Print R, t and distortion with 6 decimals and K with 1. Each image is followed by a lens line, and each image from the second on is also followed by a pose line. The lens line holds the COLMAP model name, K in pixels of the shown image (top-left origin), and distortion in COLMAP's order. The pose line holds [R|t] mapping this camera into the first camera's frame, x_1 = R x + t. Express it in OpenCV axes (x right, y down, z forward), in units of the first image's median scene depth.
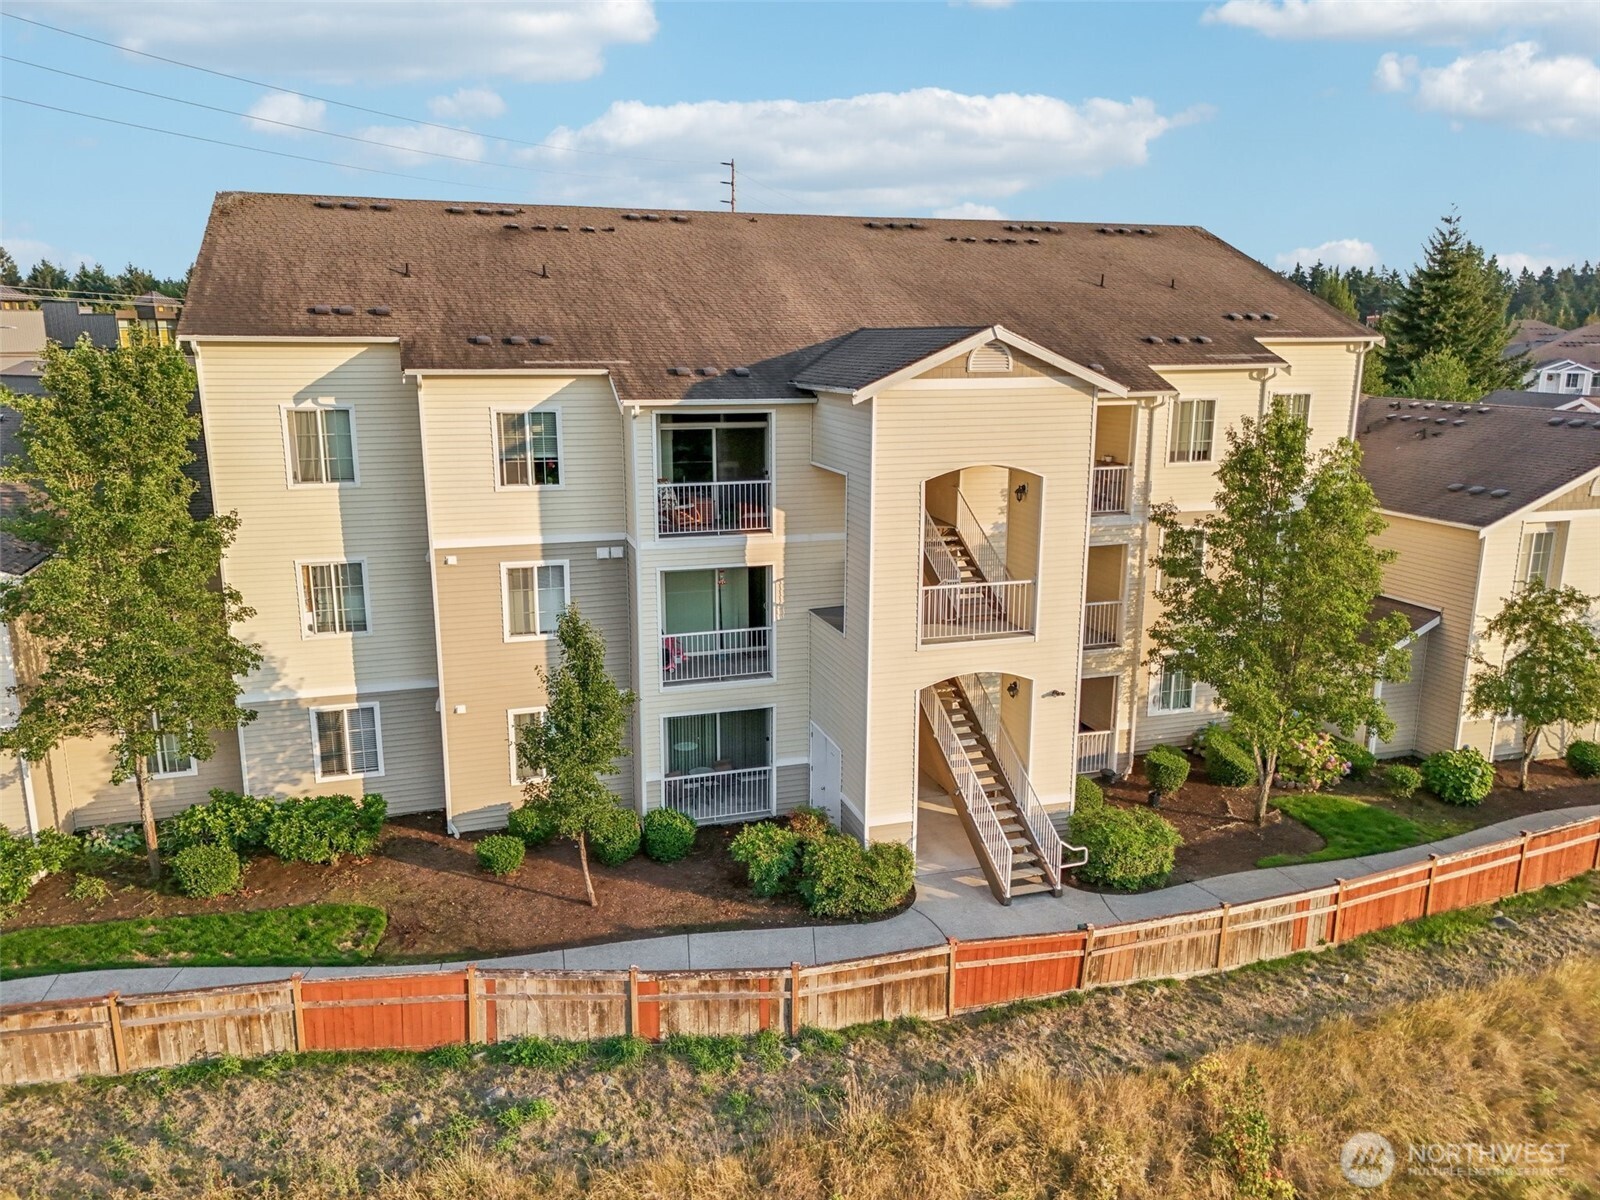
lens RADIAL K [[1171.7, 0, 800.9], [0, 1171.7, 611.0], [0, 0, 1]] dist [0.038916, -0.022012]
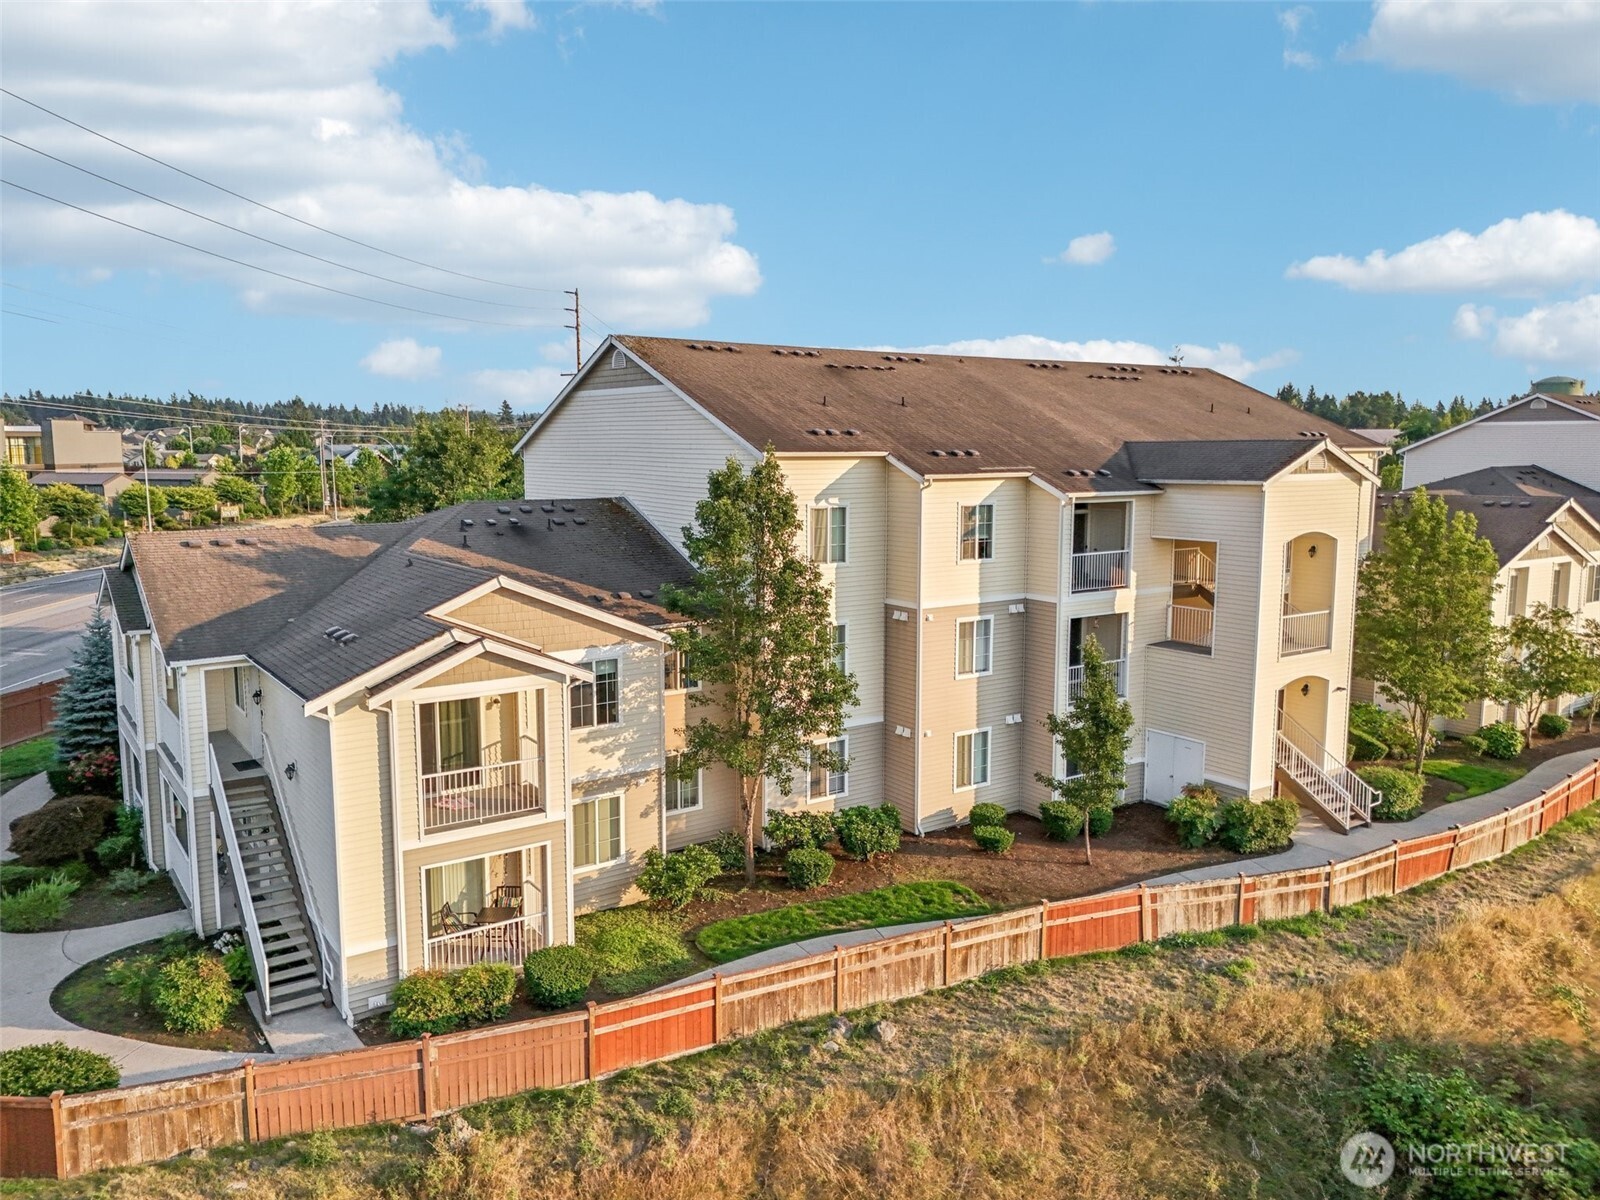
lens RADIAL K [[1171.7, 0, 797.5], [0, 1171.7, 591.3], [0, 0, 1]] dist [0.038916, -0.022012]
pose [[0.957620, -0.039643, 0.285293, -0.835729], [0.069881, 0.992867, -0.096600, 0.044972], [-0.279428, 0.112443, 0.953560, -0.217495]]
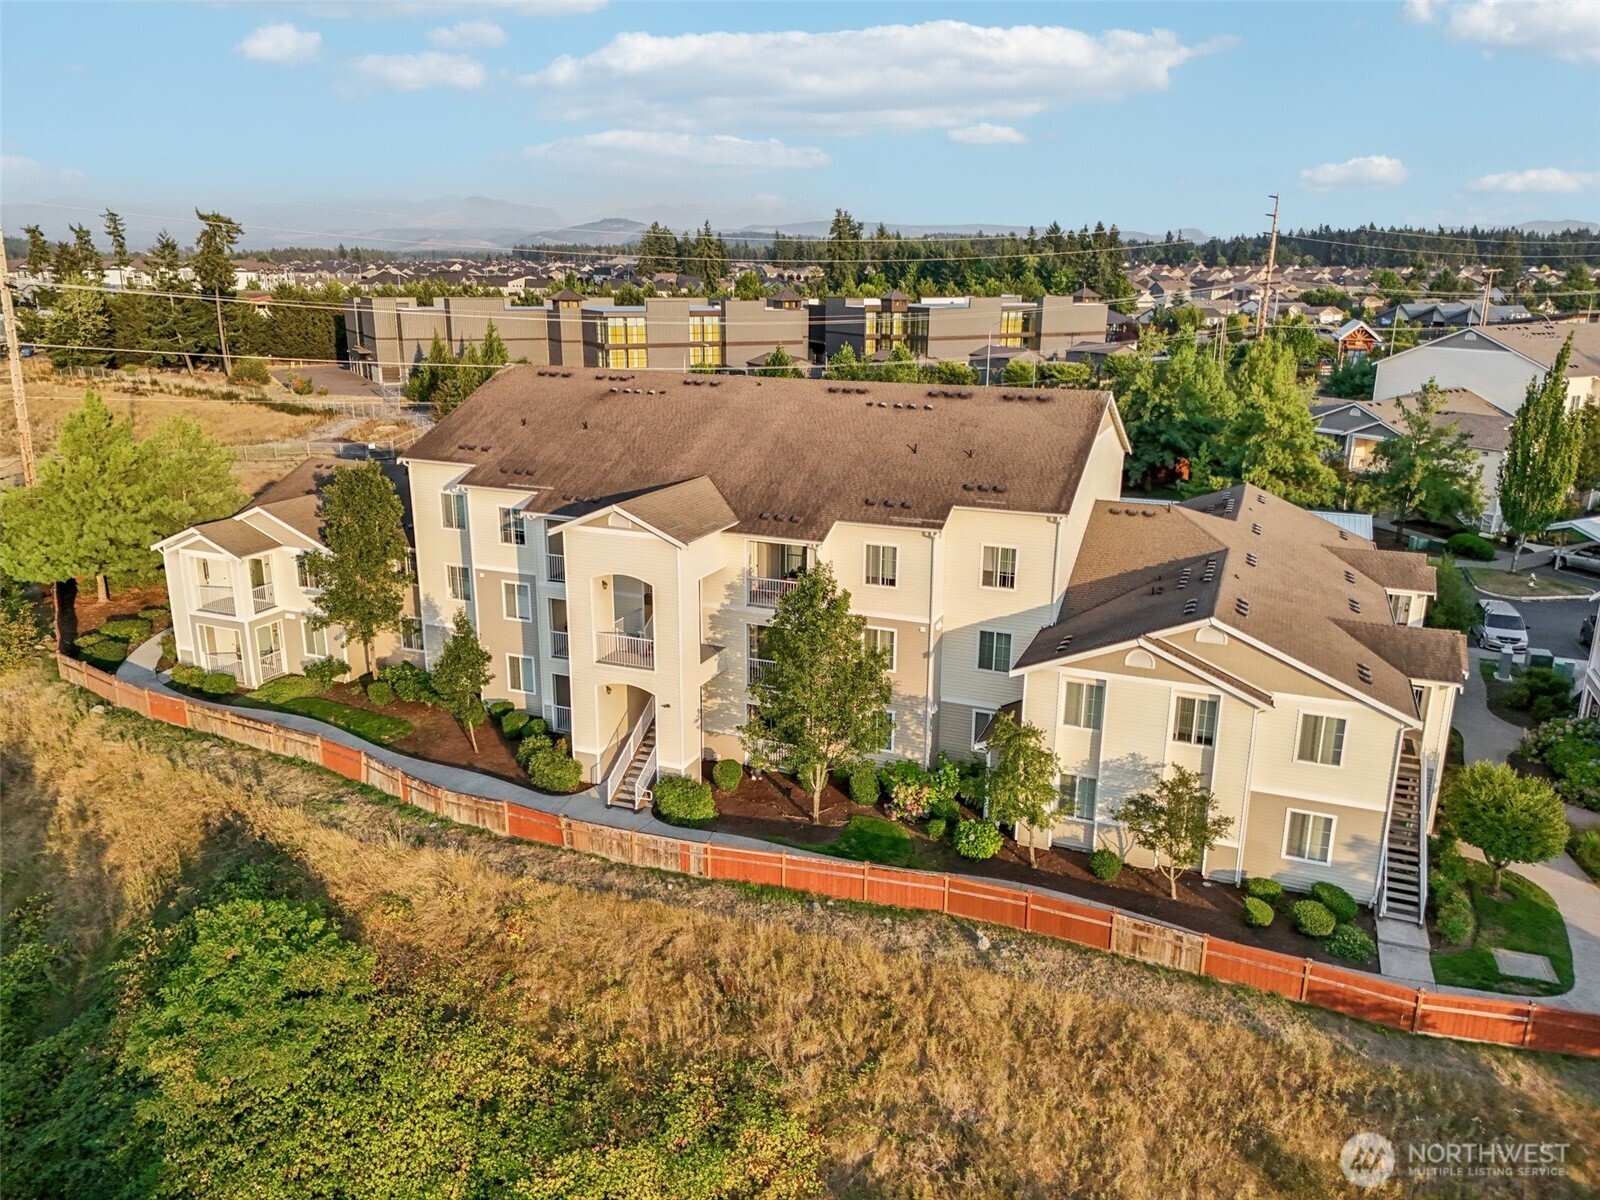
lens RADIAL K [[1171.7, 0, 807.3], [0, 1171.7, 610.0], [0, 0, 1]] dist [0.038916, -0.022012]
pose [[0.773367, 0.182985, -0.606976, 1.435154], [-0.155009, 0.982957, 0.098831, -0.281517], [0.614716, 0.017654, 0.788551, -0.271502]]
